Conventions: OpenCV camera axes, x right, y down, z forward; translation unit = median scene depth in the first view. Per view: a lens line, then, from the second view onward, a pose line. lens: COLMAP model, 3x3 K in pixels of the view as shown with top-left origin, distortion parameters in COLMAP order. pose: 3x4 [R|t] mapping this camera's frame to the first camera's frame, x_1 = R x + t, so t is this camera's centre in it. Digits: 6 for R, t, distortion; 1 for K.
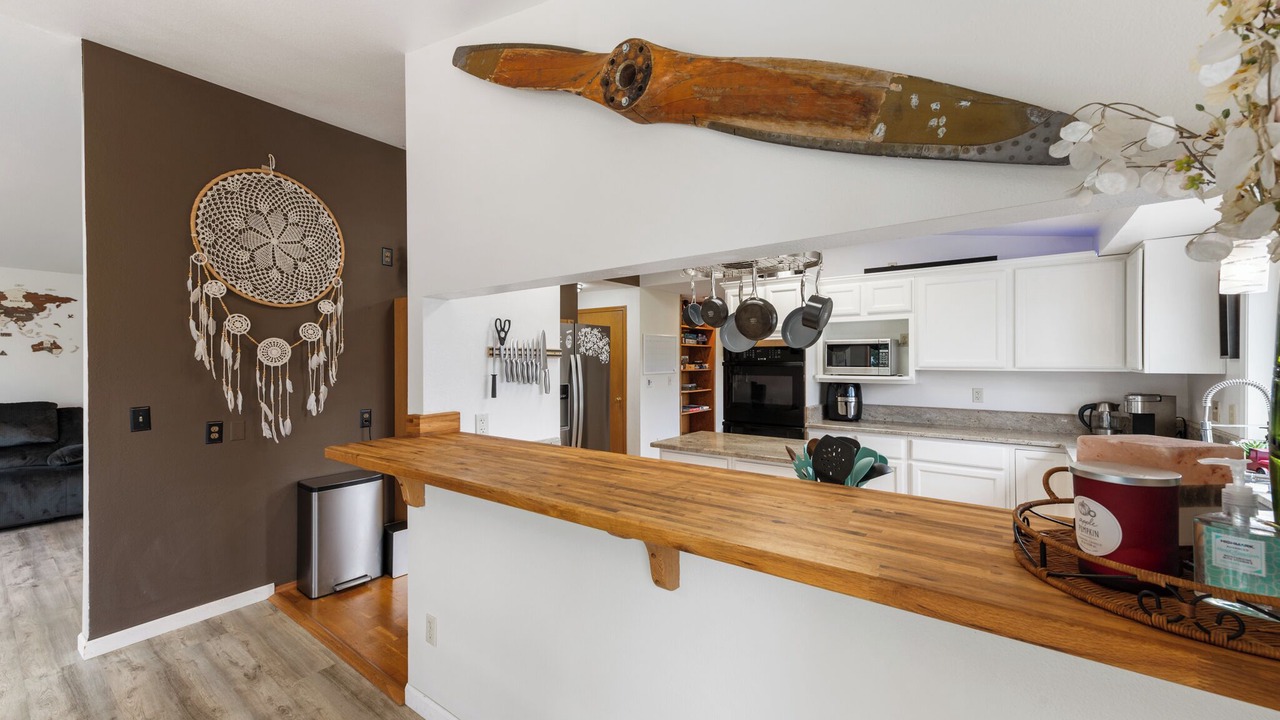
lens RADIAL K [[509.8, 0, 646.1], [0, 509.8, 359.4], [0, 0, 1]] dist [0.020496, -0.001589]
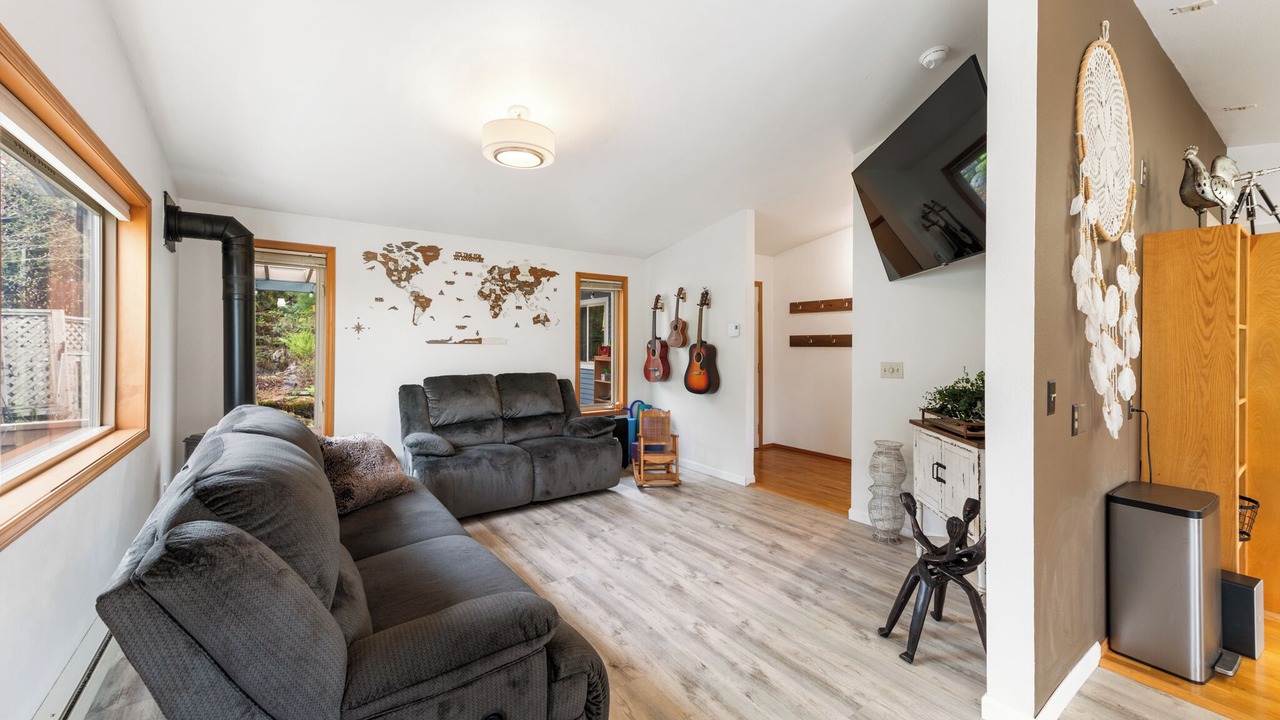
lens RADIAL K [[509.8, 0, 645.4], [0, 509.8, 342.6], [0, 0, 1]] dist [0.020496, -0.001589]
pose [[0.960065, 0.006930, -0.279691, -0.685796], [-0.006282, 0.999975, 0.003214, 0.017317], [0.279707, -0.001329, 0.960085, 0.091828]]
